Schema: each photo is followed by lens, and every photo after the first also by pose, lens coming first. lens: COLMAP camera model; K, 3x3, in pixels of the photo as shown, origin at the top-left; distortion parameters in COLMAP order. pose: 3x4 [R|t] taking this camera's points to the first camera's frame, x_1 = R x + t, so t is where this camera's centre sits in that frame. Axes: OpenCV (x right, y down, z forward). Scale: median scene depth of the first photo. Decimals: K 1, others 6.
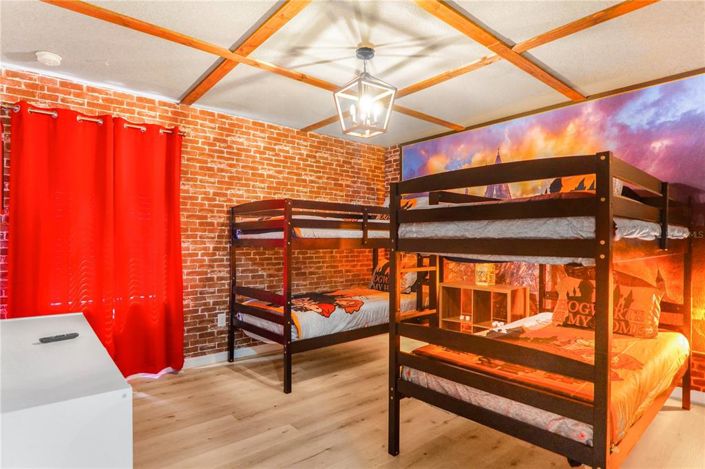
lens RADIAL K [[377.8, 0, 352.2], [0, 377.8, 237.7], [0, 0, 1]] dist [-0.019370, 0.002783]
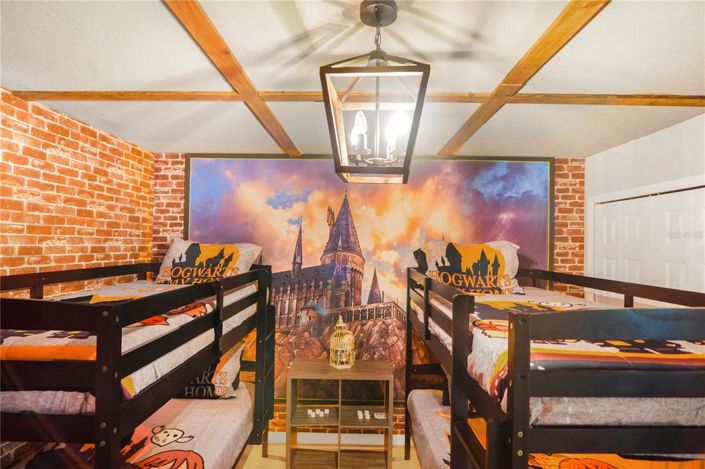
lens RADIAL K [[377.8, 0, 349.7], [0, 377.8, 235.6], [0, 0, 1]] dist [-0.019370, 0.002783]
pose [[0.667173, 0.021209, 0.744601, -0.192277], [-0.013105, 0.999774, -0.016735, -0.112509], [-0.744787, 0.001407, 0.667300, 0.402445]]
